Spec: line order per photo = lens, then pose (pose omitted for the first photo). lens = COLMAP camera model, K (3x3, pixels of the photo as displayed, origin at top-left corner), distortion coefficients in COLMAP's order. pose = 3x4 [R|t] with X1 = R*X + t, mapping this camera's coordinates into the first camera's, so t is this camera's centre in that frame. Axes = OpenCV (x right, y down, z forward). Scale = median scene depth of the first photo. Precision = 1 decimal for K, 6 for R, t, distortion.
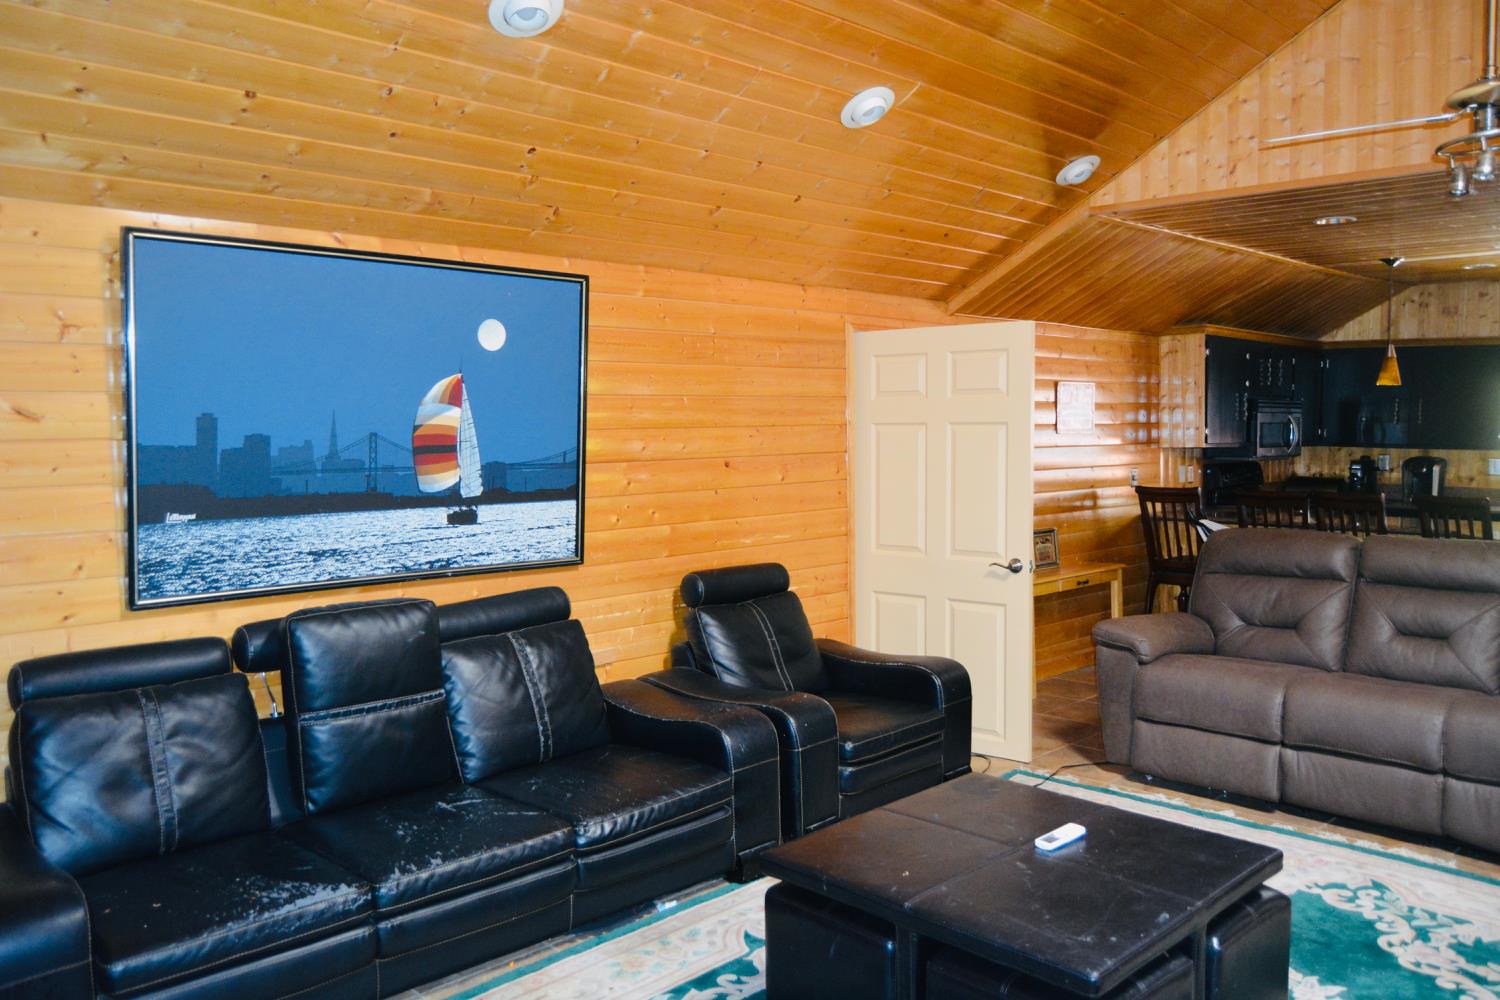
lens RADIAL K [[1168.5, 0, 751.8], [0, 1168.5, 499.3], [0, 0, 1]] dist [0.002116, 0.000772]
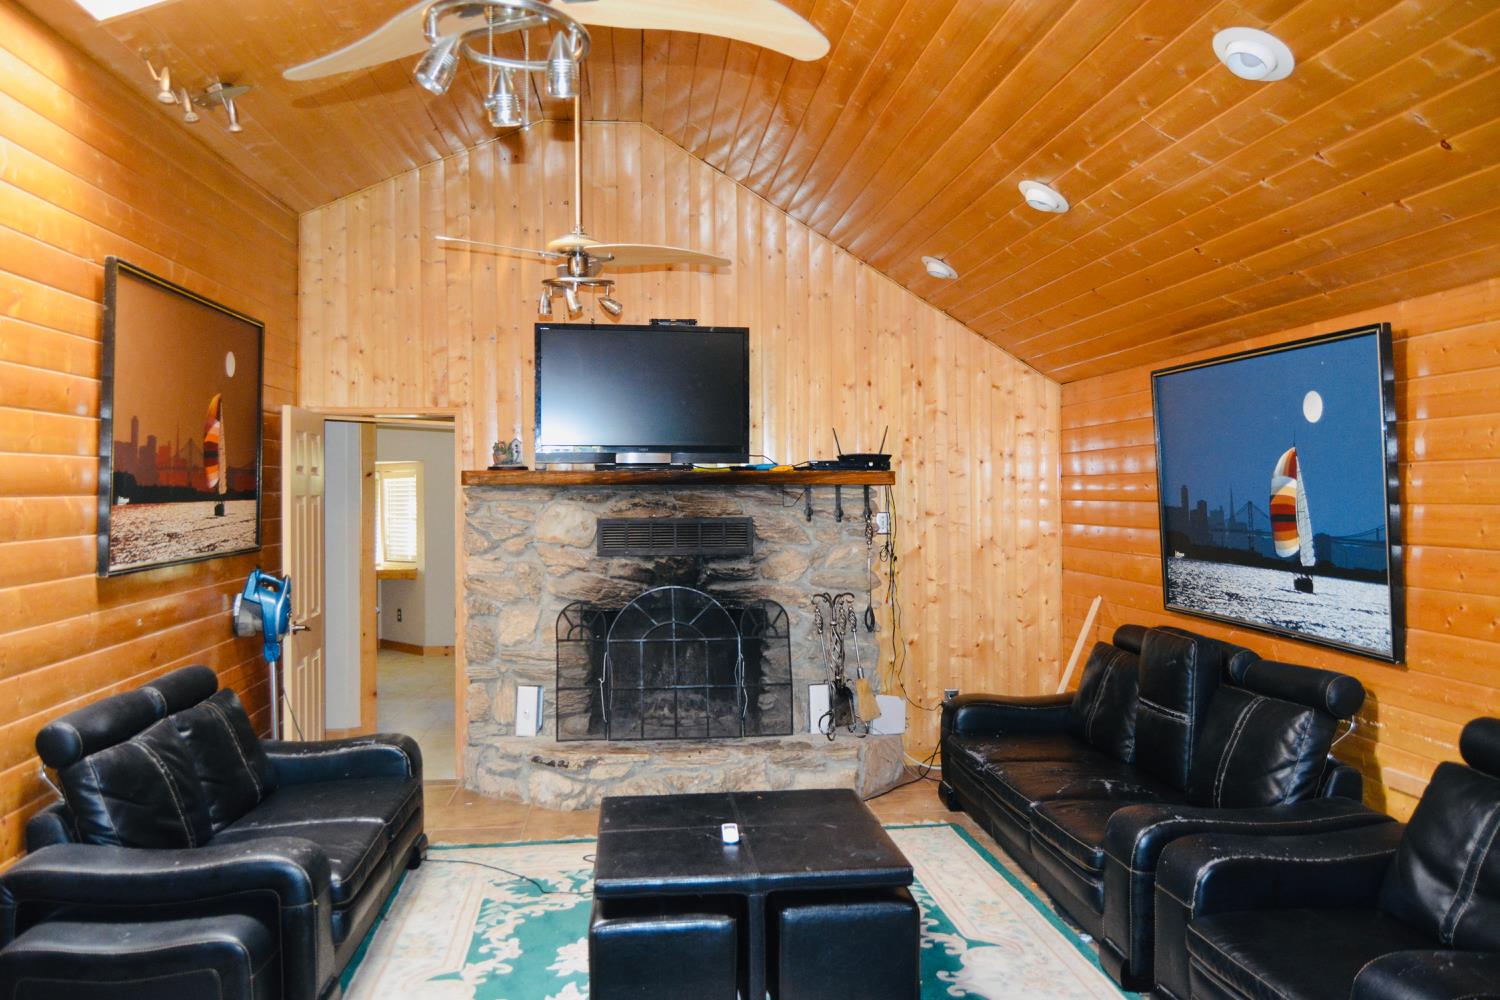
lens RADIAL K [[1168.5, 0, 750.4], [0, 1168.5, 494.8], [0, 0, 1]] dist [0.002116, 0.000772]
pose [[-0.622510, 0.011377, -0.782529, 0.881375], [-0.046962, 0.997549, 0.051862, -0.096478], [0.781202, 0.069034, -0.620450, 1.275123]]
